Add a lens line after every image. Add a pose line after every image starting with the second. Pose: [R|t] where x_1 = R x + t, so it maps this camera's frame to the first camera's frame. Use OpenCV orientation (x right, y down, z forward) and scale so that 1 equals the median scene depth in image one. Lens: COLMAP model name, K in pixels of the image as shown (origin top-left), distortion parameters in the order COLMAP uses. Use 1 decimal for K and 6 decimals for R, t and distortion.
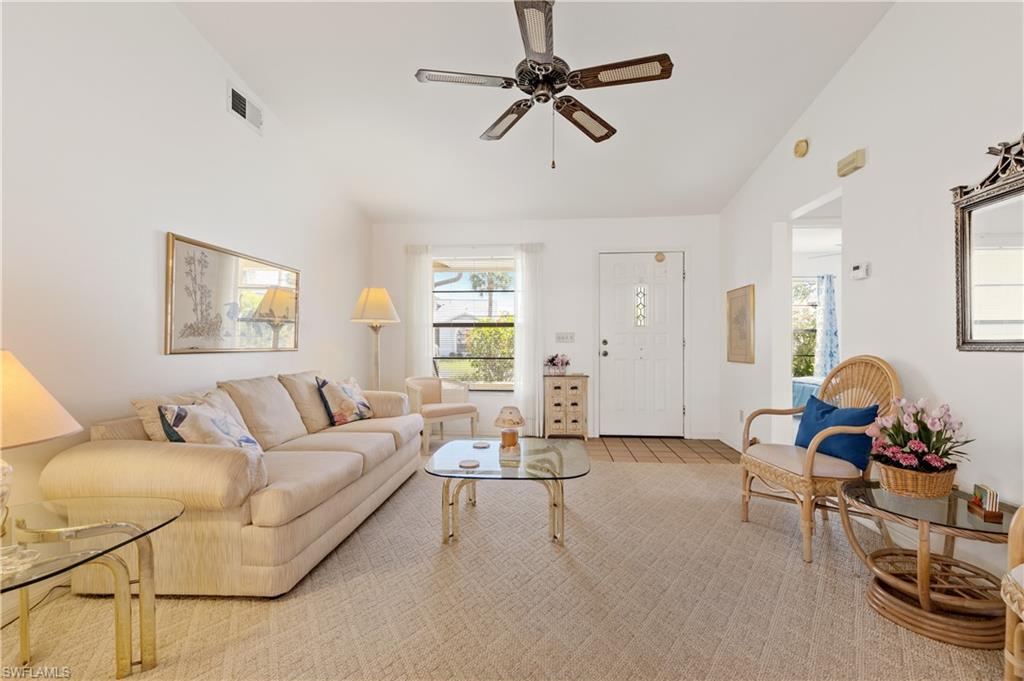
lens RADIAL K [[457.6, 0, 513.7], [0, 457.6, 342.7], [0, 0, 1]] dist [0.002592, 0.000127]
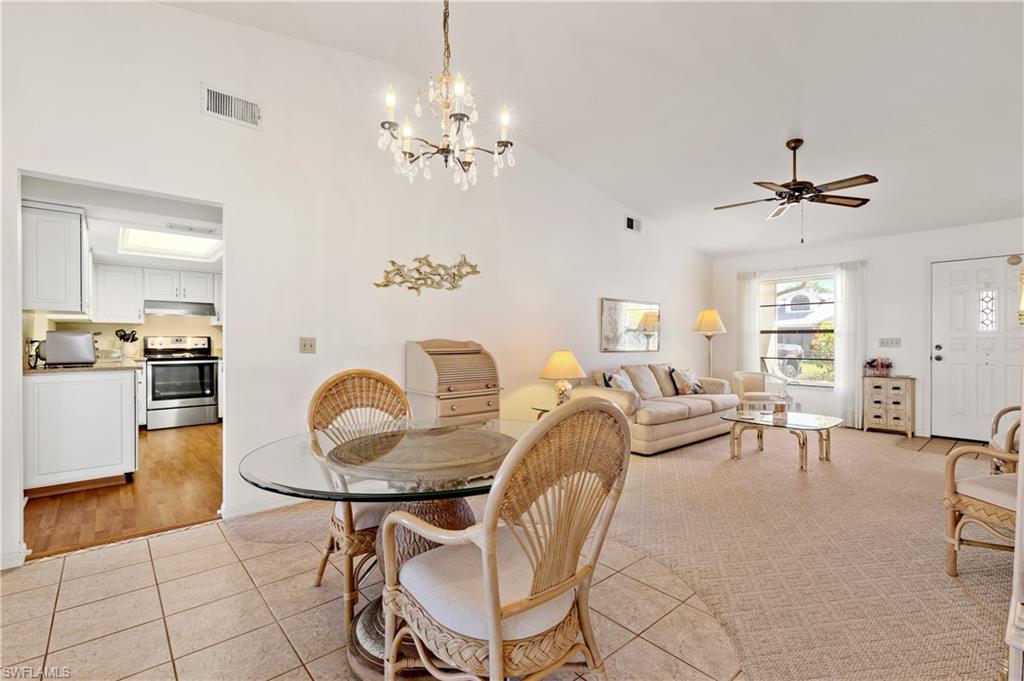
lens RADIAL K [[457.6, 0, 513.7], [0, 457.6, 342.7], [0, 0, 1]] dist [0.002592, 0.000127]
pose [[0.716678, 0.002471, -0.697400, 0.333991], [-0.001876, 0.999997, 0.001615, -0.016205], [0.697402, 0.000151, 0.716680, -0.611914]]
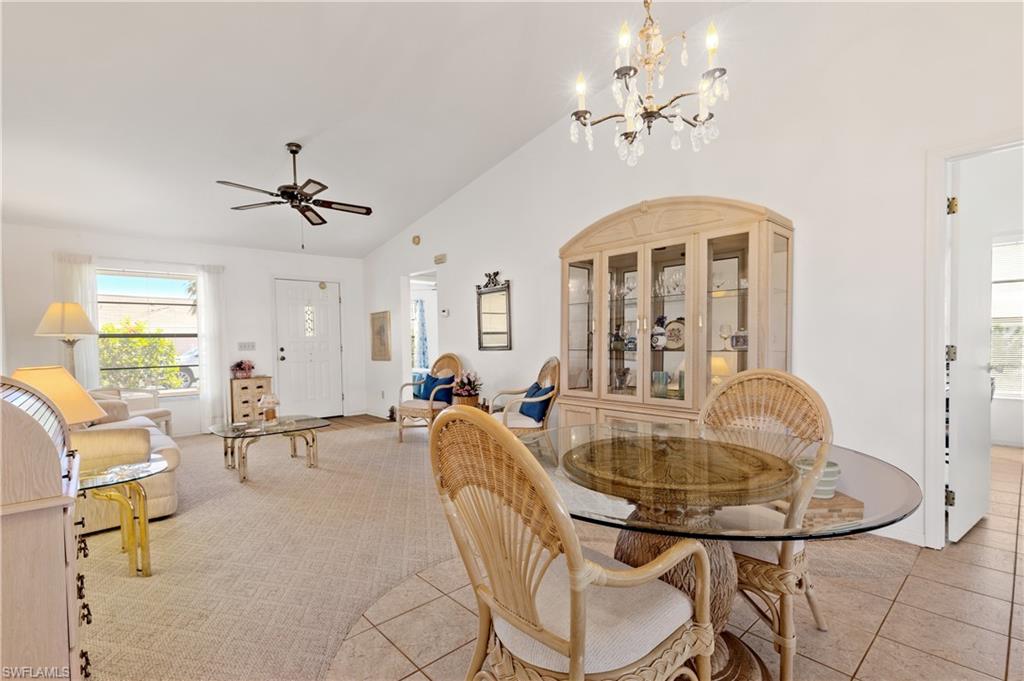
lens RADIAL K [[472.8, 0, 510.8], [0, 472.8, 353.6], [0, 0, 1]] dist [0.000511, 0.000056]
pose [[0.685543, -0.033317, 0.727269, -0.455758], [0.019863, 0.999436, 0.027063, -0.017450], [-0.727761, -0.004107, 0.685819, -0.517454]]
